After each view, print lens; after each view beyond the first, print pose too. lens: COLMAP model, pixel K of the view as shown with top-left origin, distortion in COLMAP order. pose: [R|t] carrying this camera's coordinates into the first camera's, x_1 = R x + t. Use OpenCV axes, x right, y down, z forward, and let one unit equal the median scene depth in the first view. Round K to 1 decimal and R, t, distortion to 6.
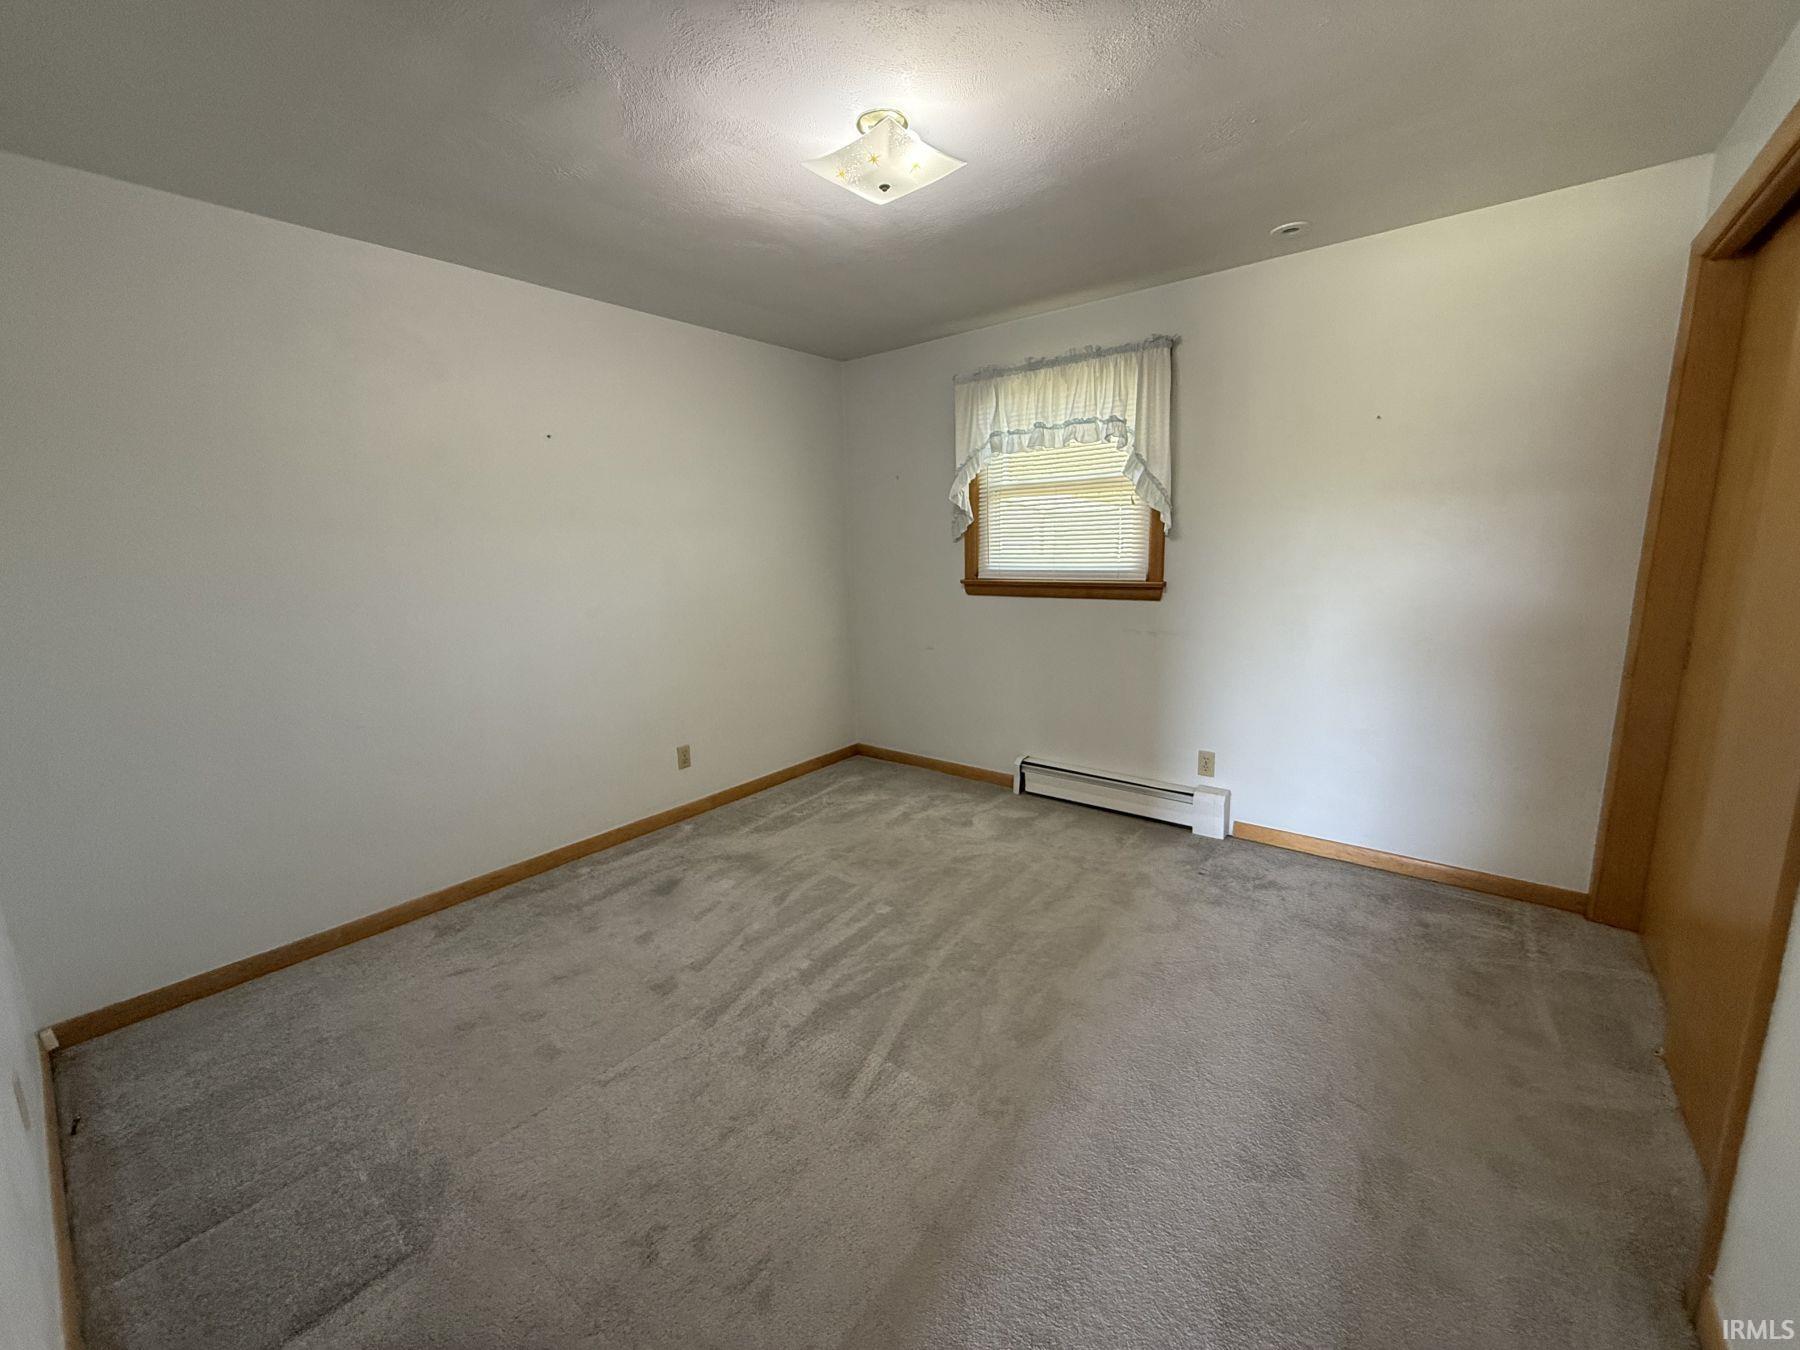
lens RADIAL K [[718.7, 0, 895.5], [0, 718.7, 676.4], [0, 0, 1]] dist [-0.001949, -0.000164]
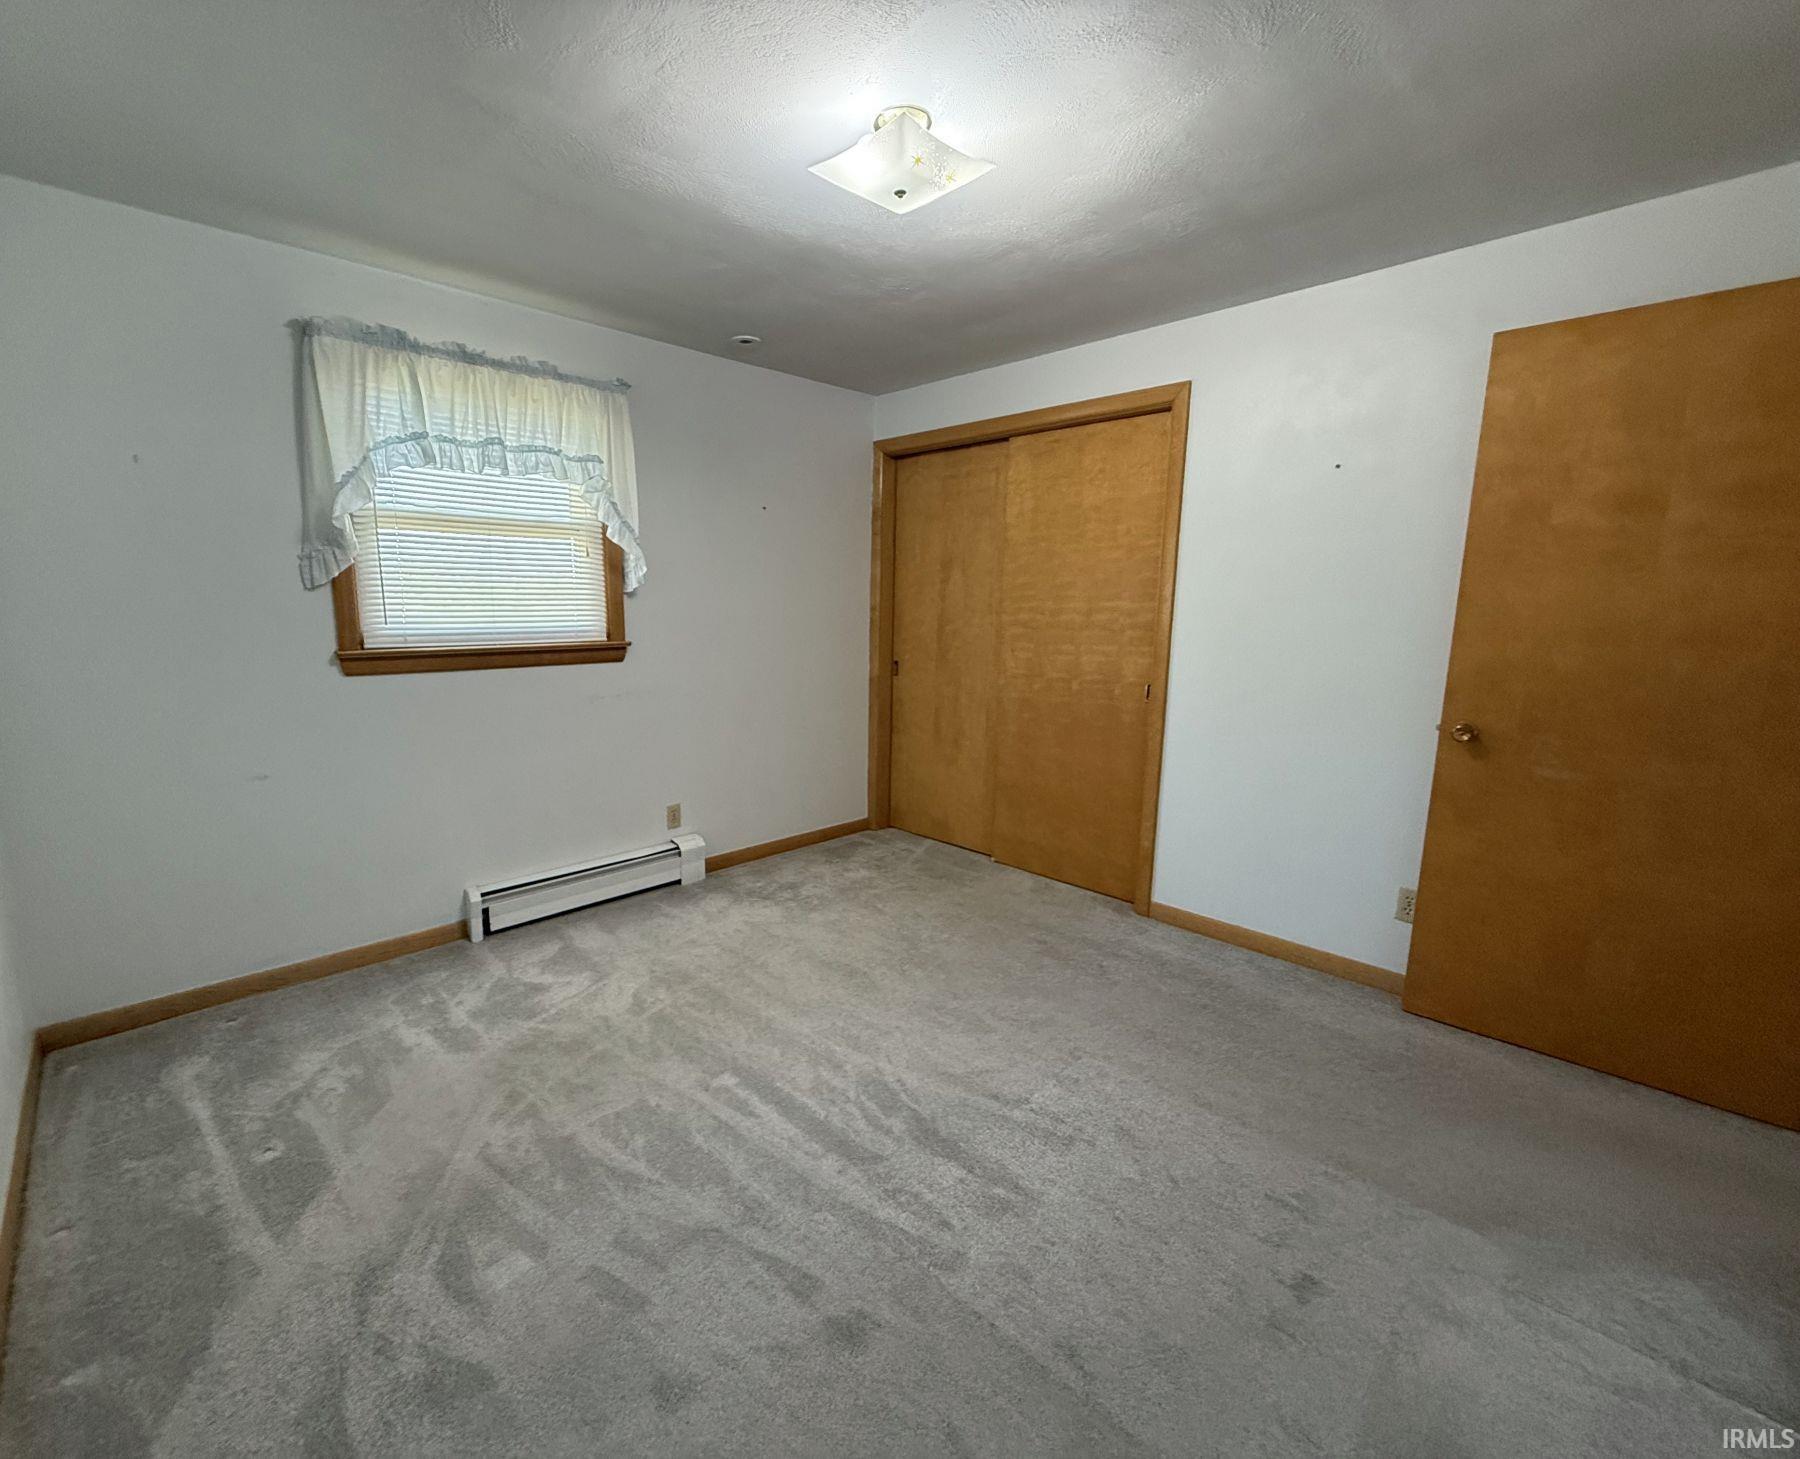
lens RADIAL K [[777.0, 0, 832.5], [0, 777.0, 731.1], [0, 0, 1]] dist [0.001605, 0.000002]
pose [[0.155444, -0.142017, 0.977583, -0.594714], [0.171003, 0.978540, 0.114965, -0.085277], [-0.972931, 0.149299, 0.176393, 0.559771]]
